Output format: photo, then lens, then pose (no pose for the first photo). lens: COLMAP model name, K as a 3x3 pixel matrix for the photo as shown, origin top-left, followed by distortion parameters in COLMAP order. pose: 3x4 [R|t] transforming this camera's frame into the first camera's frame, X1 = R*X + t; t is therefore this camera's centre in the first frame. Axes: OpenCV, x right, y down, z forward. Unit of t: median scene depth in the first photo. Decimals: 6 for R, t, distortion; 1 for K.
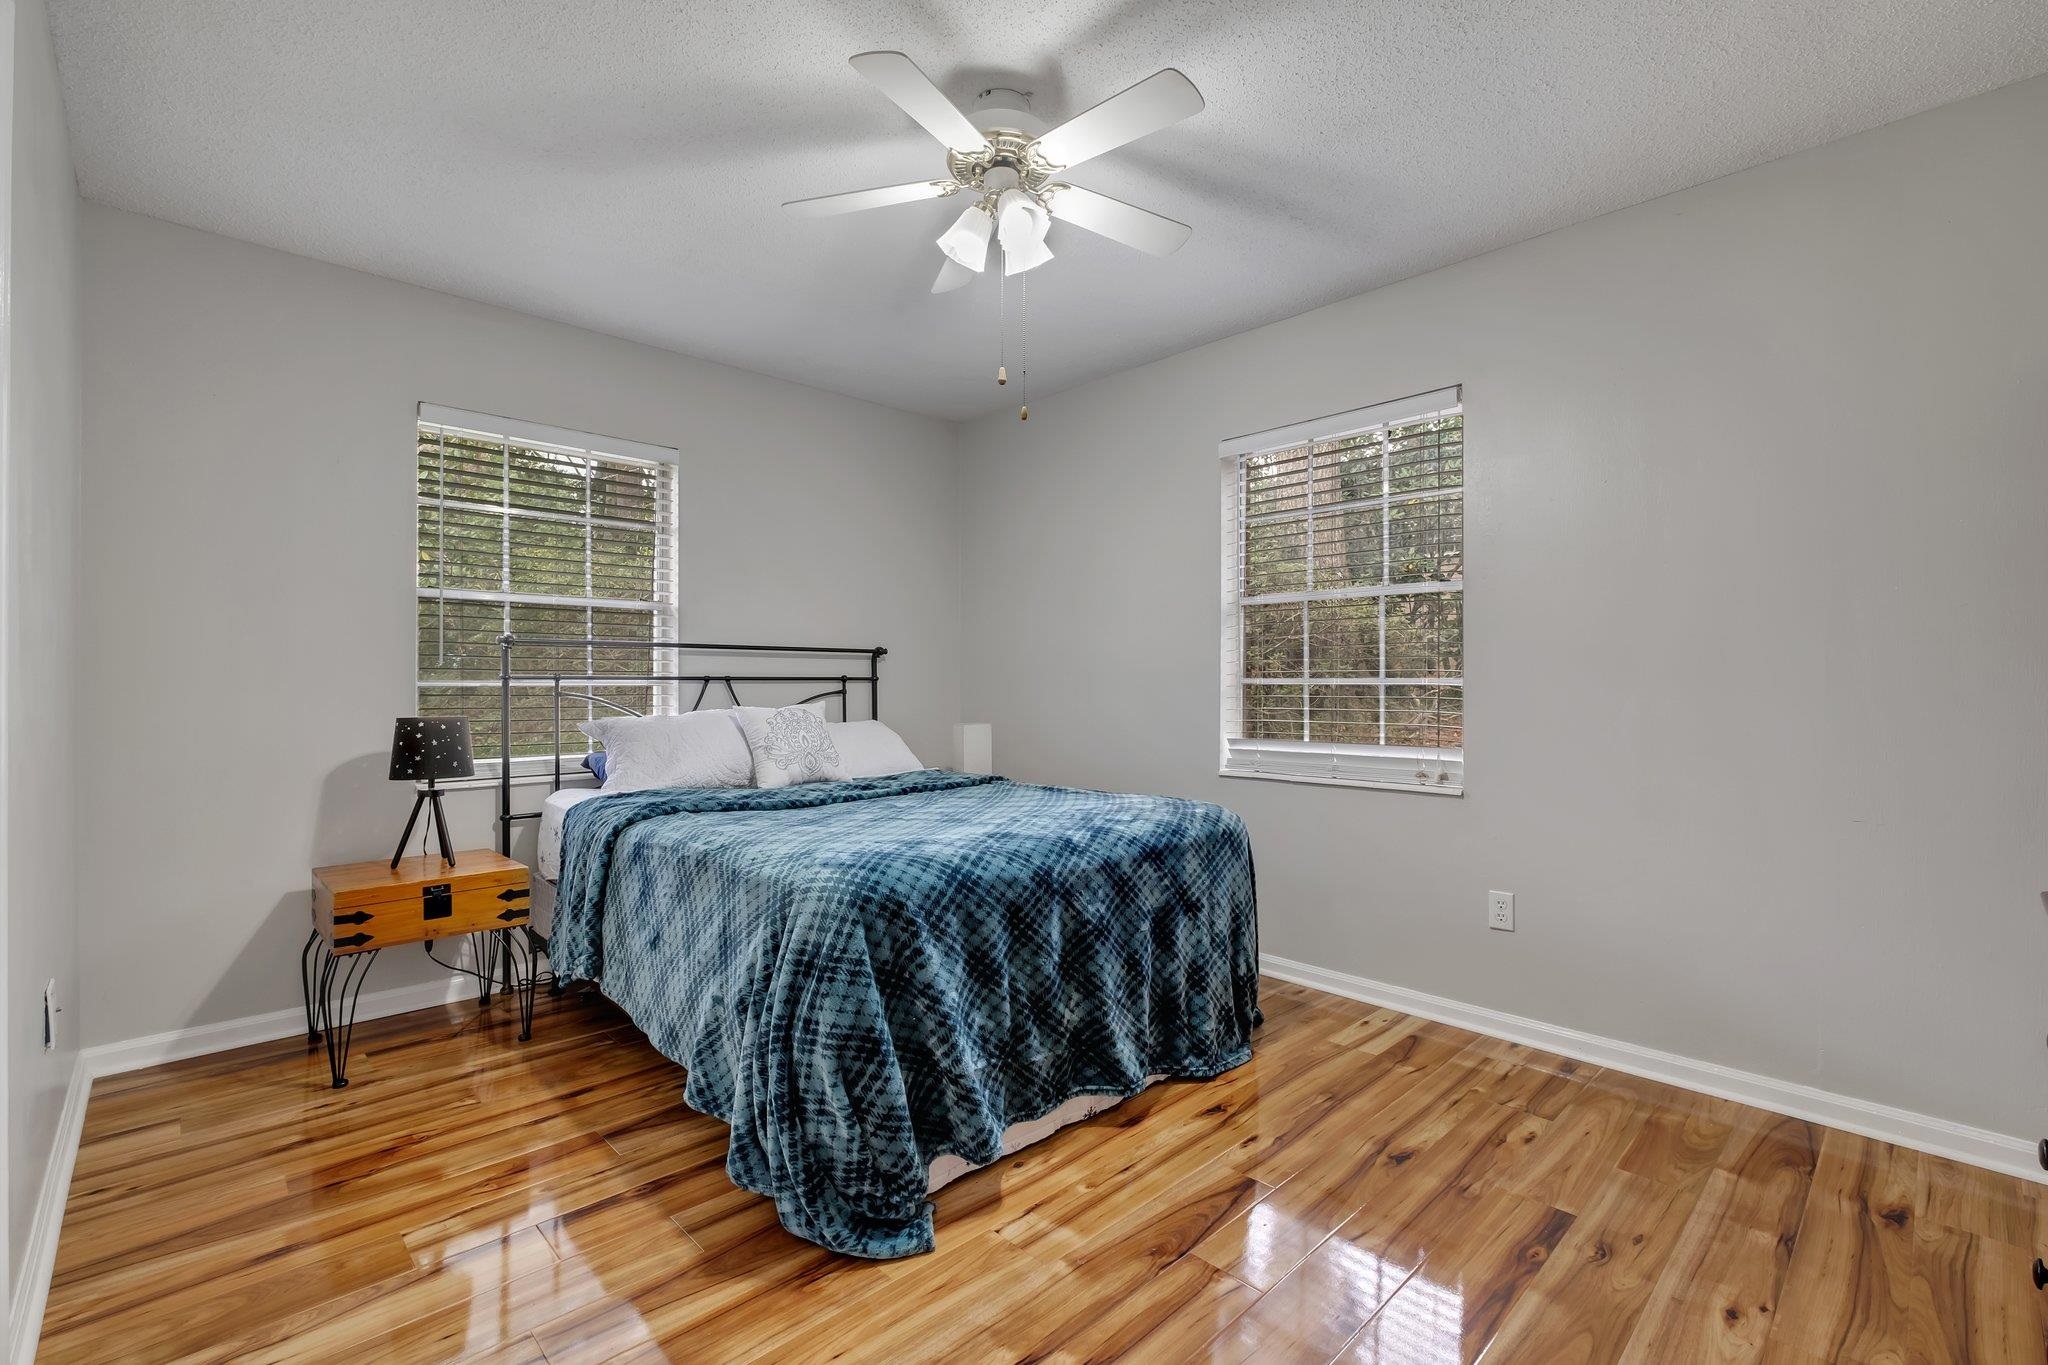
lens RADIAL K [[888.9, 0, 1022.2], [0, 888.9, 678.3], [0, 0, 1]] dist [-0.000157, -0.000039]
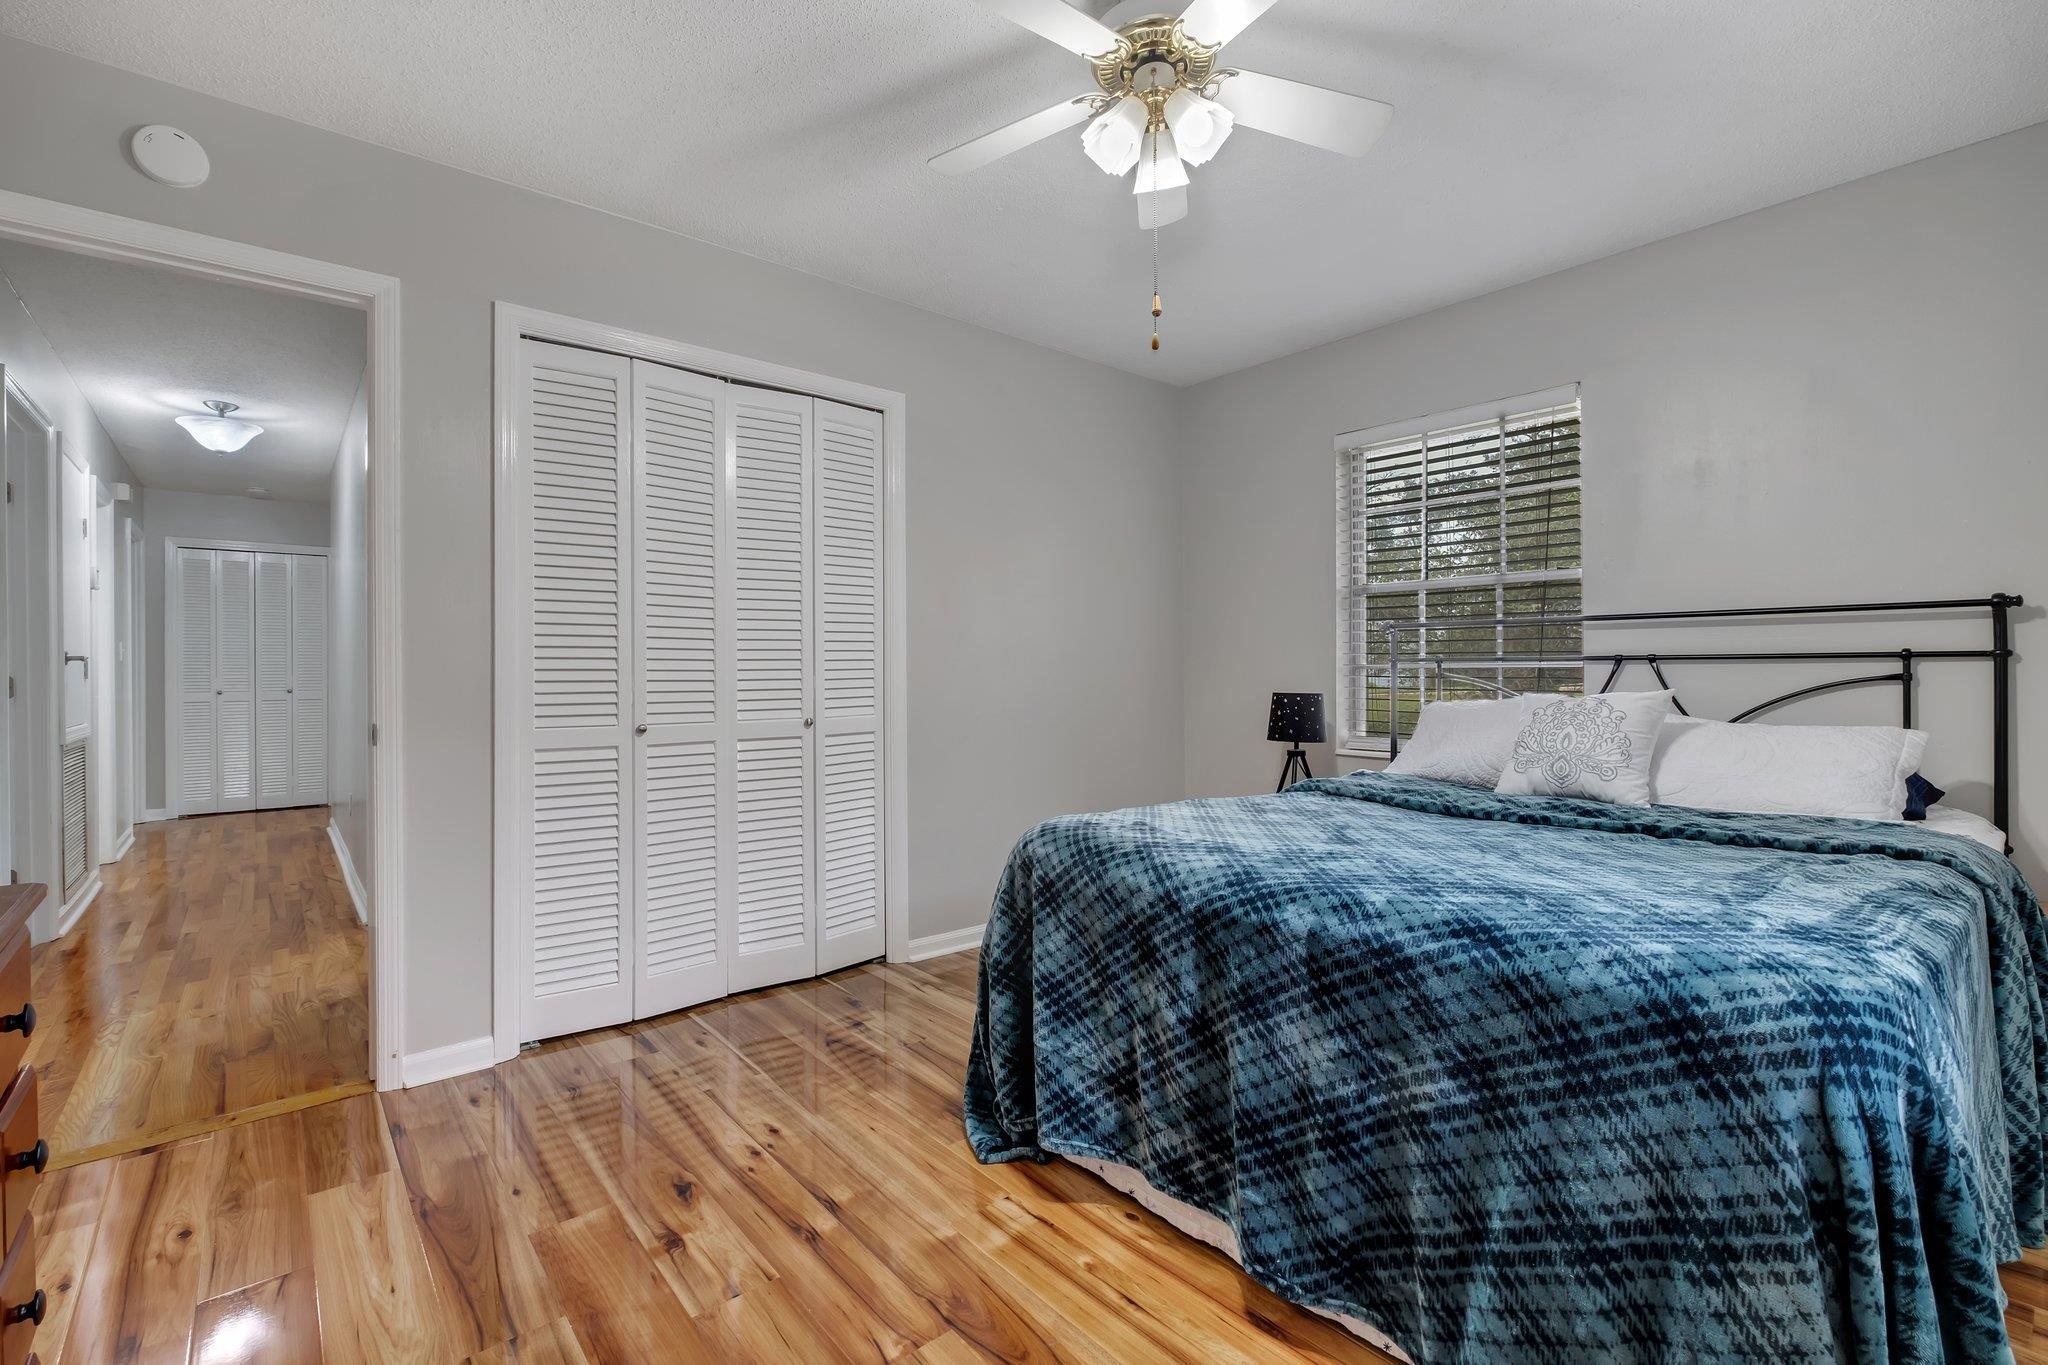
lens RADIAL K [[932.3, 0, 1021.4], [0, 932.3, 679.1], [0, 0, 1]] dist [-0.005472, 0.000188]
pose [[-0.080473, 0.007561, -0.996728, 0.566095], [0.004652, 0.999963, 0.007210, 0.011406], [0.996746, -0.004057, -0.080505, 0.608127]]
